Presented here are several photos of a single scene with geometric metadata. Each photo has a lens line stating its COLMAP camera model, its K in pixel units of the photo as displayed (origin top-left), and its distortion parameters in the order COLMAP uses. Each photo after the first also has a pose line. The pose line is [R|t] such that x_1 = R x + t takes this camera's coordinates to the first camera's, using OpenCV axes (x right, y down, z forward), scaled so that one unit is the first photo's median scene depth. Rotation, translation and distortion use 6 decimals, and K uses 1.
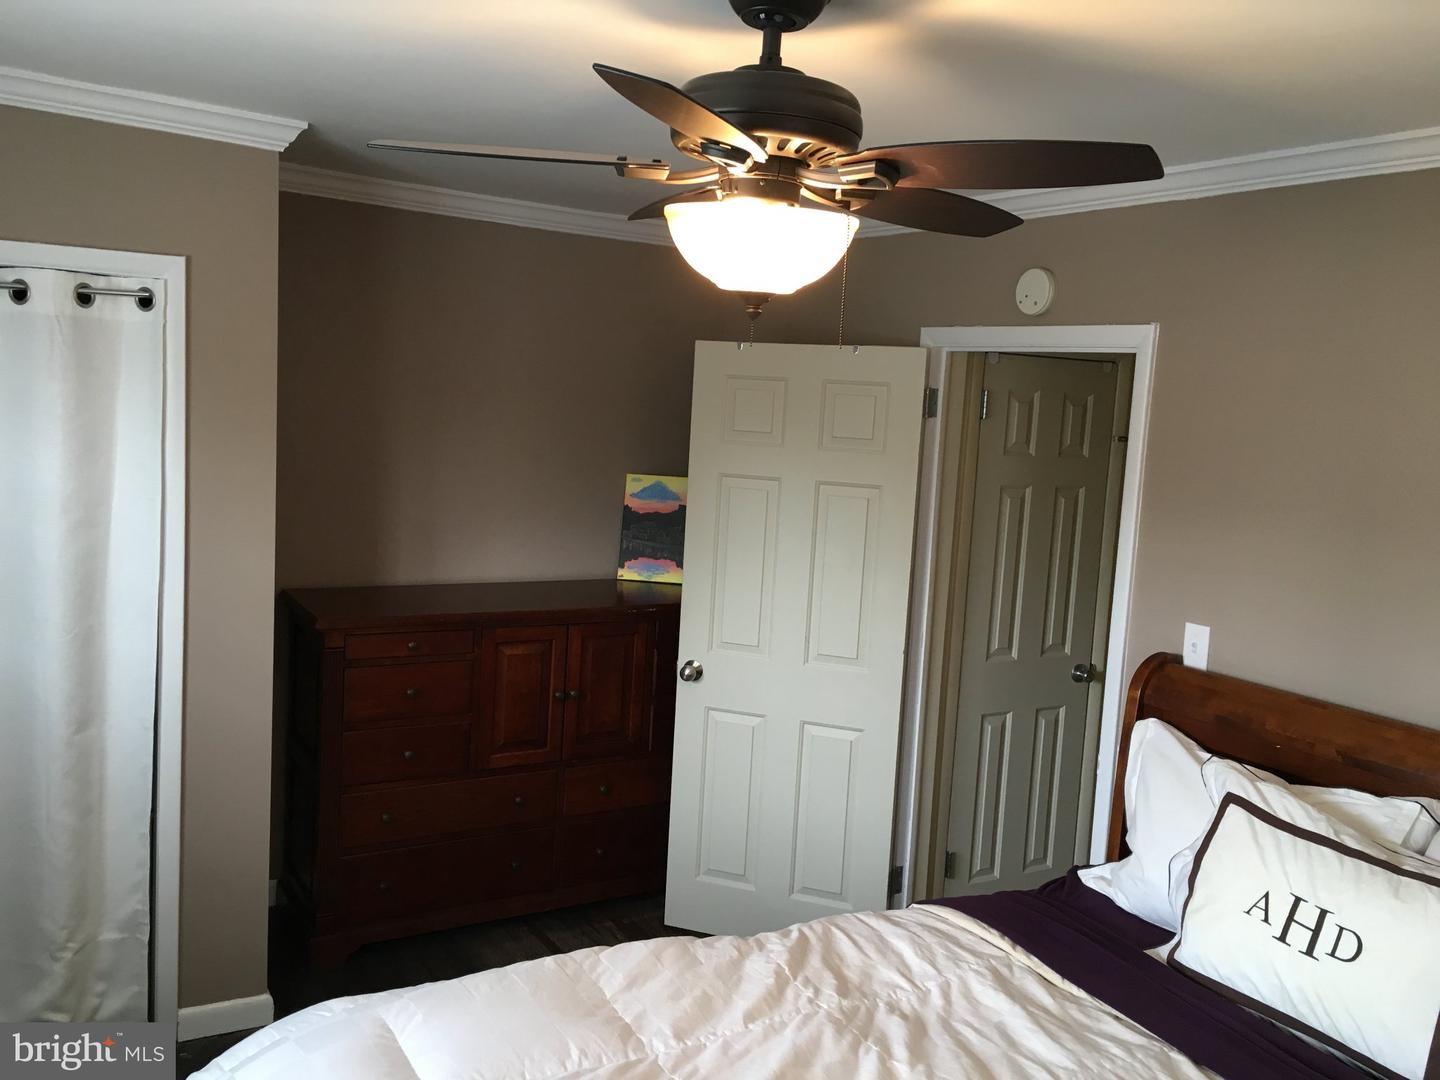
lens RADIAL K [[1231.5, 0, 724.7], [0, 1231.5, 537.0], [0, 0, 1]] dist [0.071342, -0.098618]
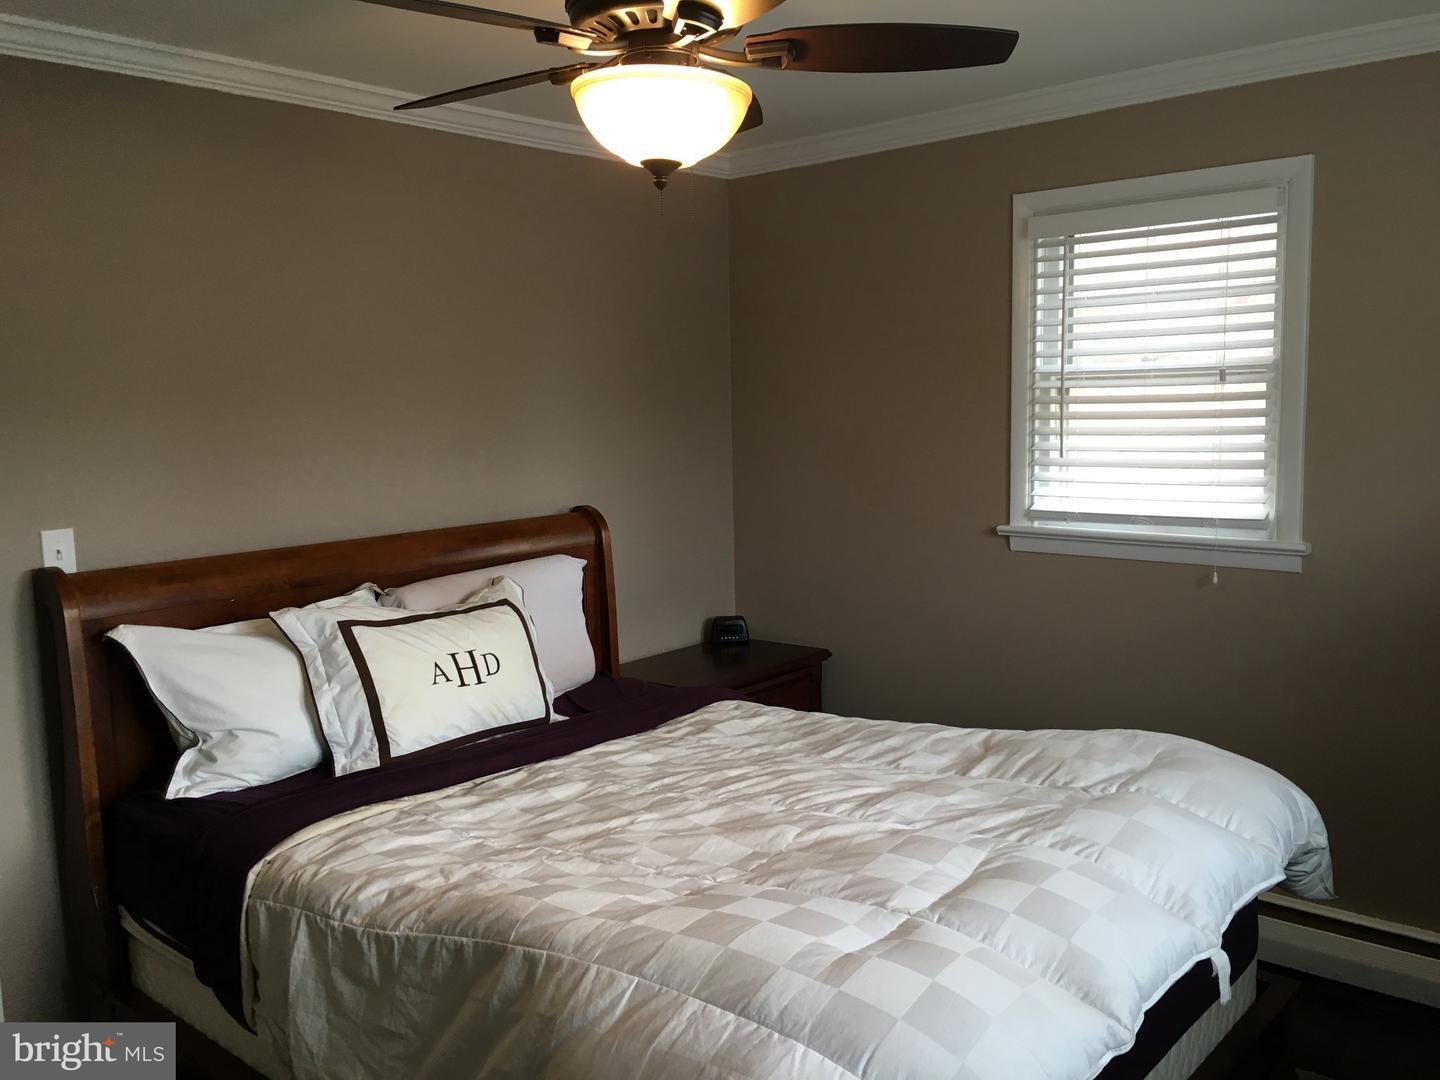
lens RADIAL K [[1231.5, 0, 723.5], [0, 1231.5, 536.1], [0, 0, 1]] dist [0.071342, -0.098618]
pose [[-0.293250, -0.165643, 0.941577, -0.887440], [0.123276, 0.970102, 0.209055, -0.080152], [-0.948054, 0.177379, -0.264063, 1.079279]]
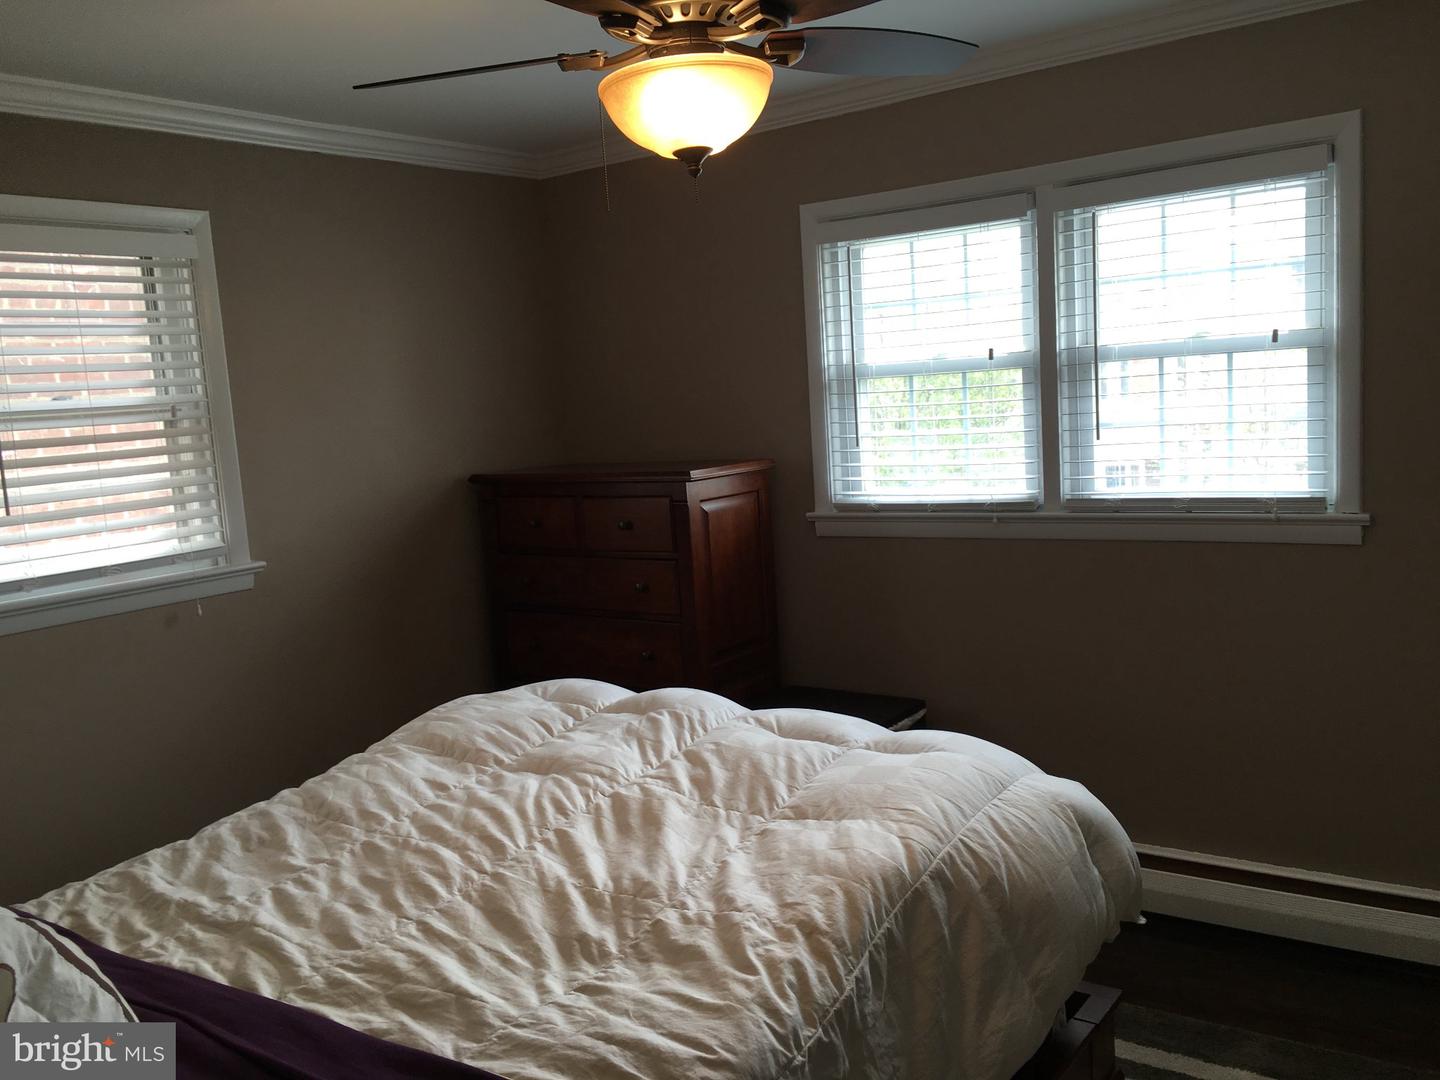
lens RADIAL K [[1231.5, 0, 723.3], [0, 1231.5, 545.4], [0, 0, 1]] dist [0.071342, -0.098618]
pose [[-0.919547, 0.044418, -0.390461, 0.379238], [-0.044186, 0.975605, 0.215042, -0.078082], [0.390487, 0.214994, -0.895152, 1.742755]]
